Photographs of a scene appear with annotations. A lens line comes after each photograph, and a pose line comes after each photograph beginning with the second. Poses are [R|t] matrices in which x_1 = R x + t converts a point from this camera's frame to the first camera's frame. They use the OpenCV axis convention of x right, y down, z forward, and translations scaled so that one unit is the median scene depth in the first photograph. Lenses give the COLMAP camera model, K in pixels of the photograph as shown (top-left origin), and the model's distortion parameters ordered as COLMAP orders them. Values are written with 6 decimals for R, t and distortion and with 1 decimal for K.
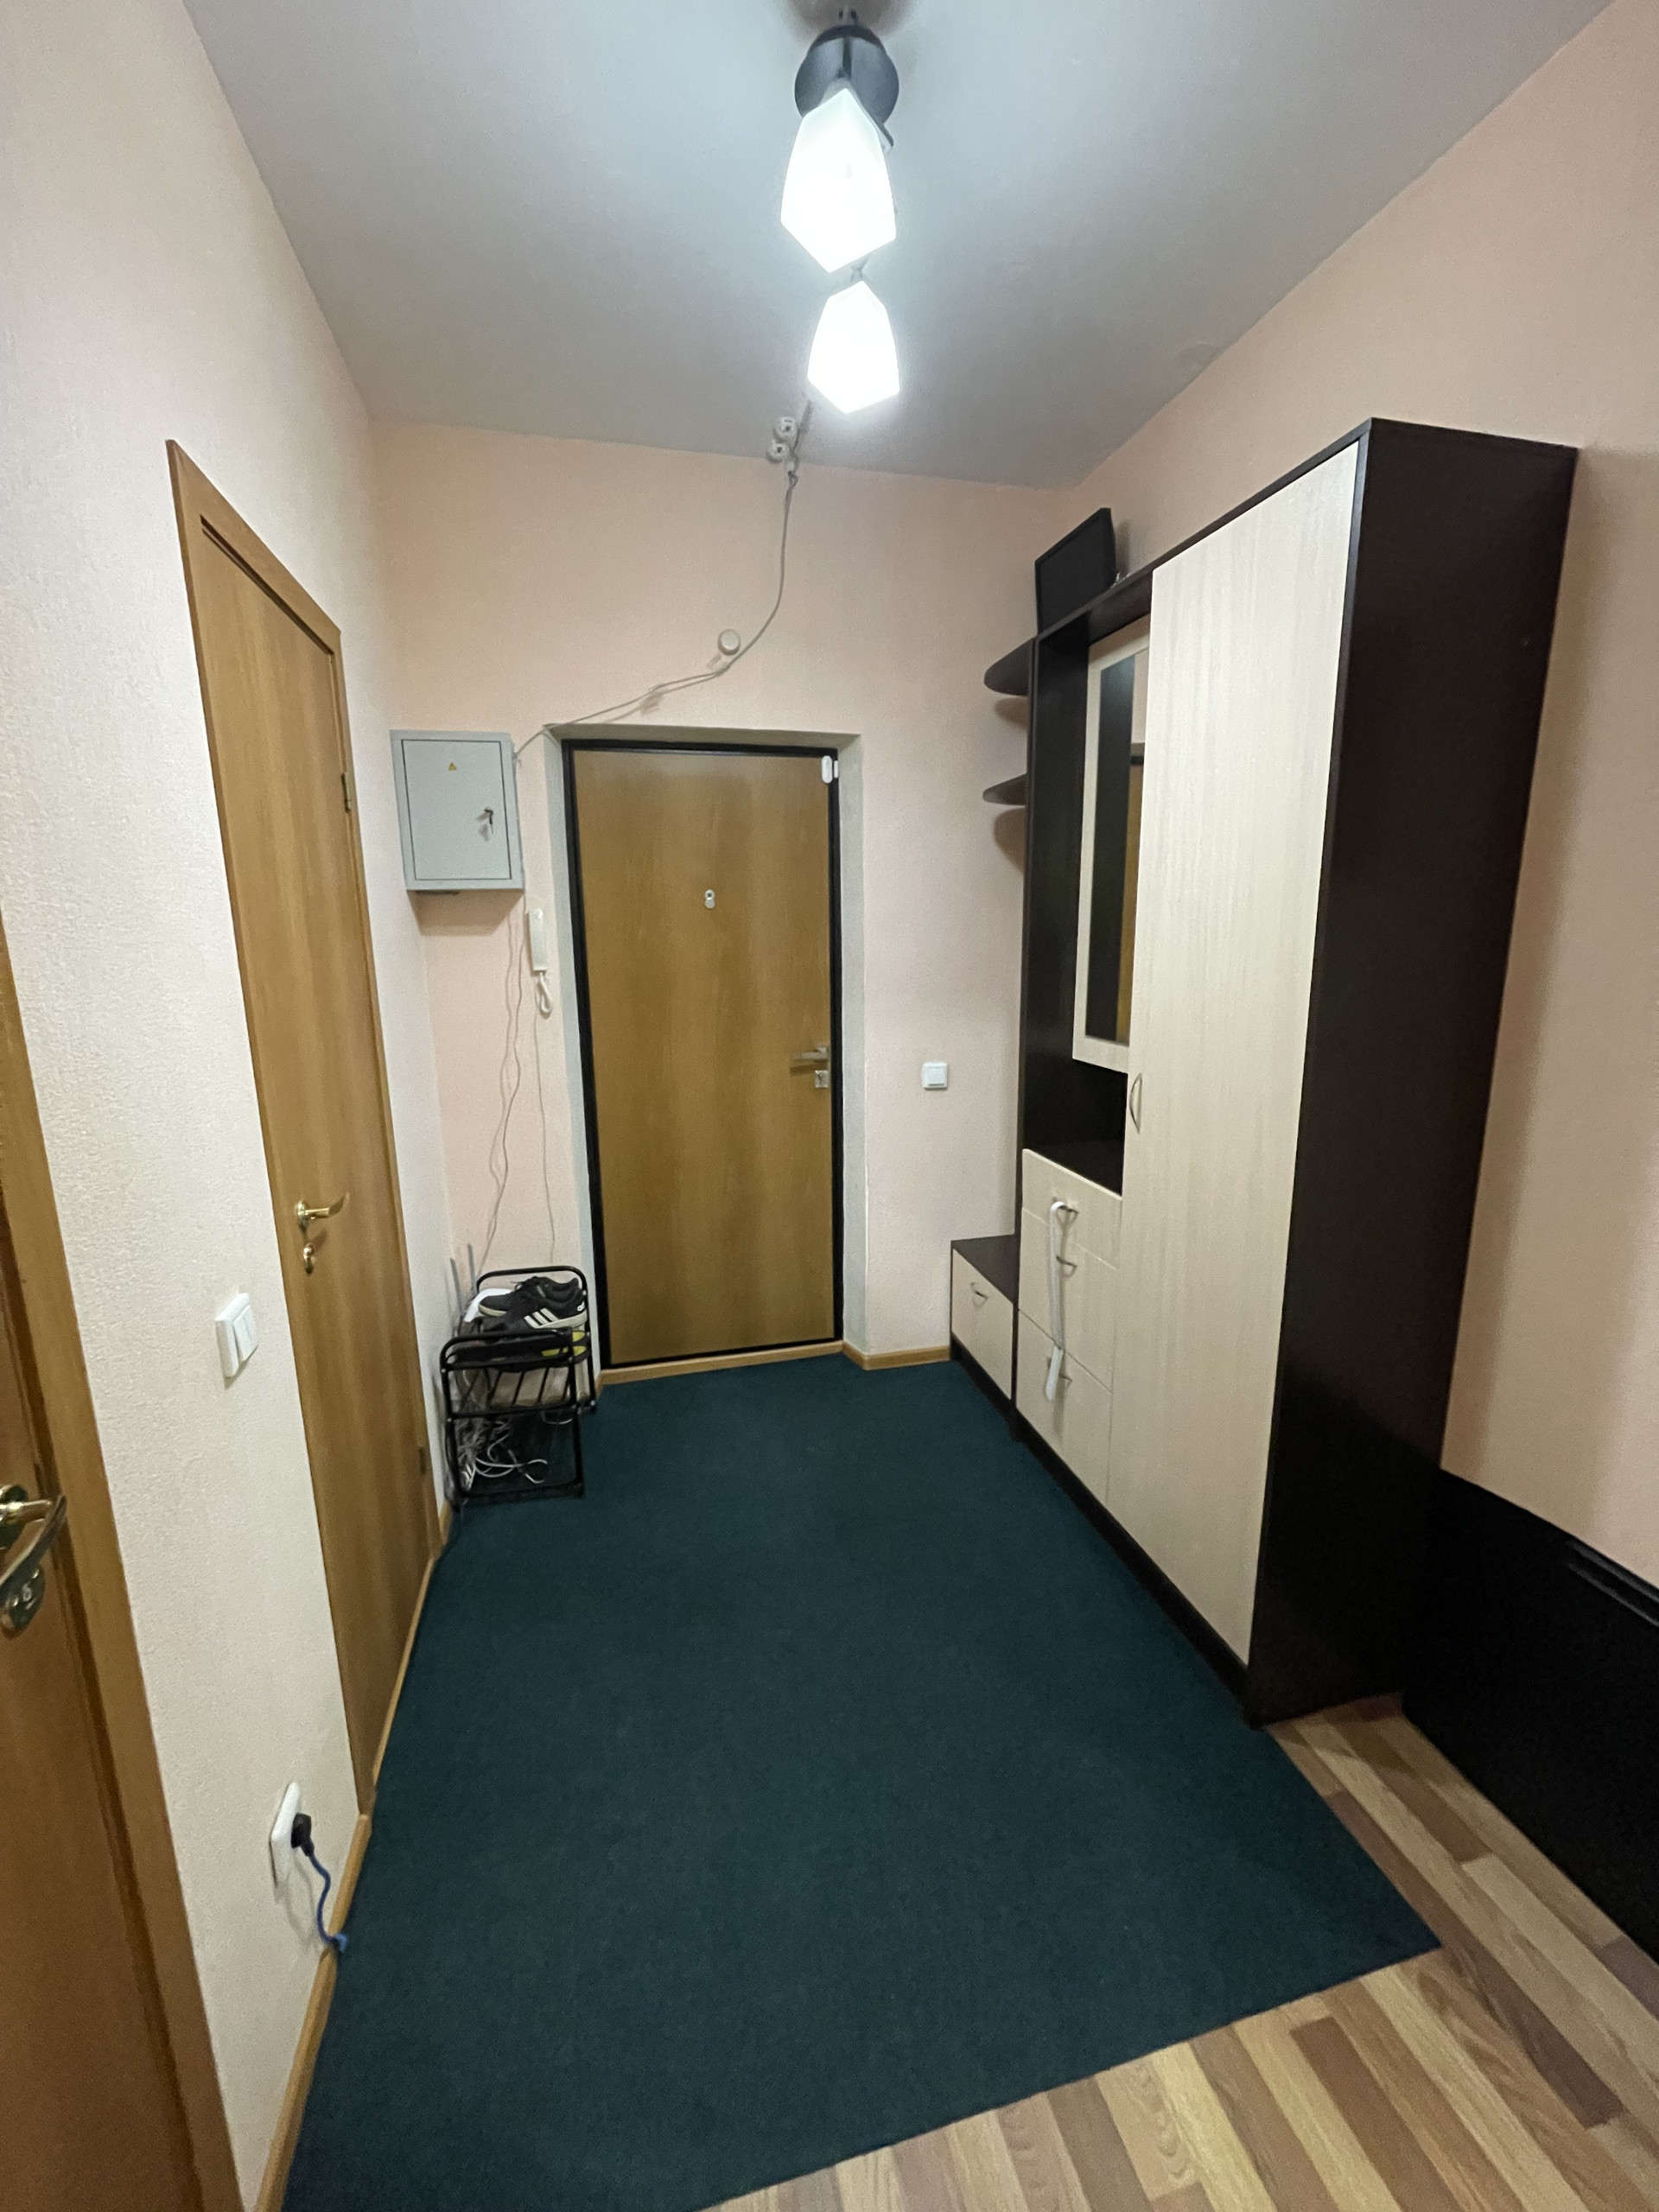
lens RADIAL K [[891.4, 0, 821.7], [0, 891.4, 1101.2], [0, 0, 1]] dist [0.001098, 0.000011]
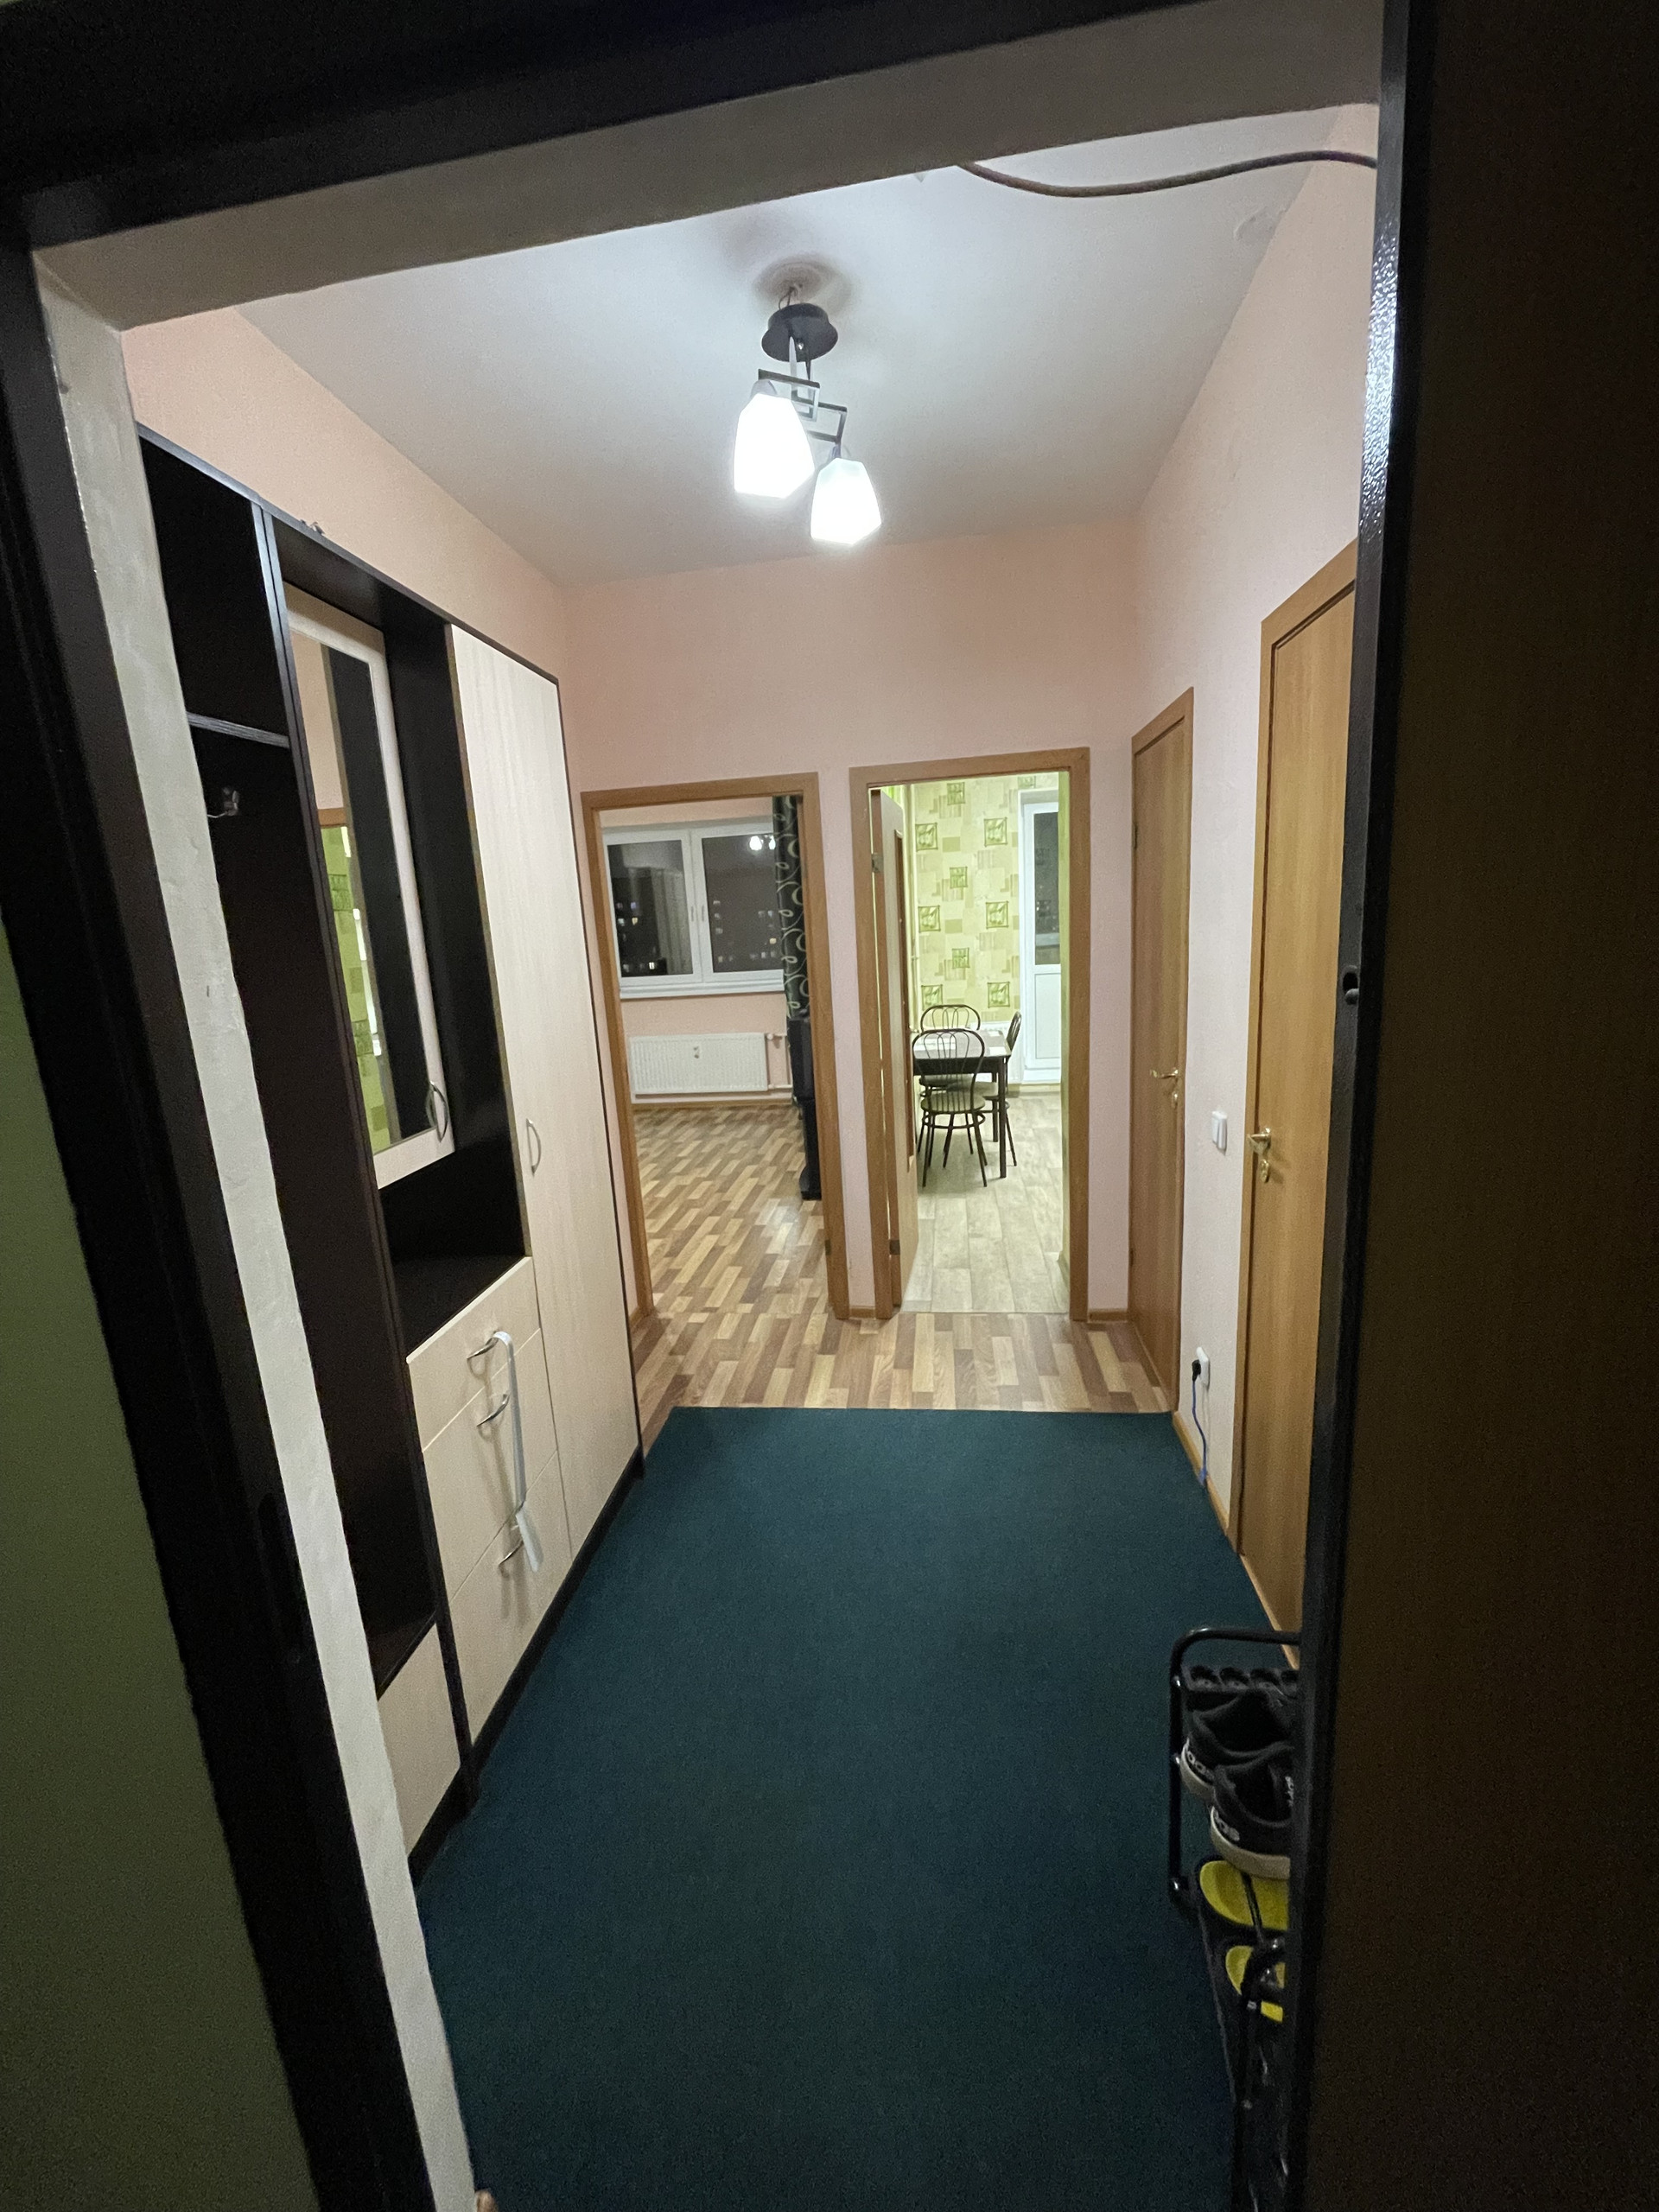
lens RADIAL K [[891.4, 0, 825.8], [0, 891.4, 1101.8], [0, 0, 1]] dist [0.001098, 0.000011]
pose [[-0.919931, -0.012026, 0.391896, -0.594077], [0.150236, 0.912430, 0.380659, -0.616283], [-0.362156, 0.409057, -0.837565, 2.723406]]
